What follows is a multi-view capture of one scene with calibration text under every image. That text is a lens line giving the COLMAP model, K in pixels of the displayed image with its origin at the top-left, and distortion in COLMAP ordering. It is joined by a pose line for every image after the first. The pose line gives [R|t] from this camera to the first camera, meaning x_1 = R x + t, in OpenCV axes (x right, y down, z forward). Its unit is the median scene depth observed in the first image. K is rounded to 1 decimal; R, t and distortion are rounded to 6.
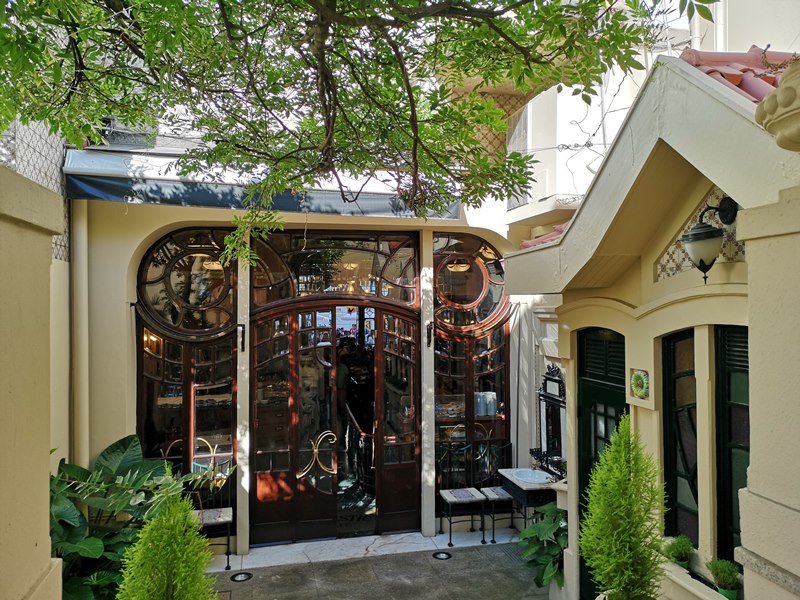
lens RADIAL K [[616.7, 0, 412.1], [0, 616.7, 298.9], [0, 0, 1]] dist [0.094584, -0.102943]
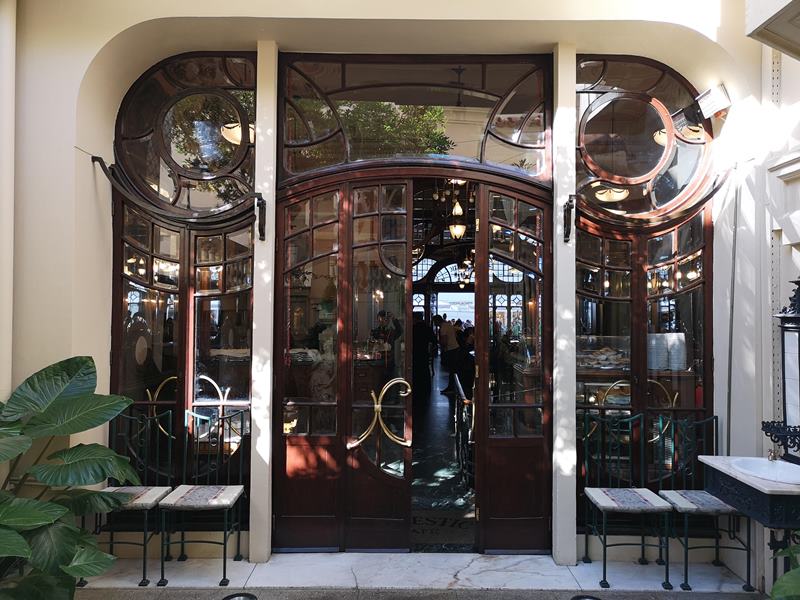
lens RADIAL K [[616.7, 0, 412.1], [0, 616.7, 298.9], [0, 0, 1]] dist [0.094584, -0.102943]
pose [[0.975038, 0.007824, -0.221898, 0.015565], [-0.011366, 0.999827, -0.014690, 0.144423], [0.221745, 0.016846, 0.974959, 0.397562]]
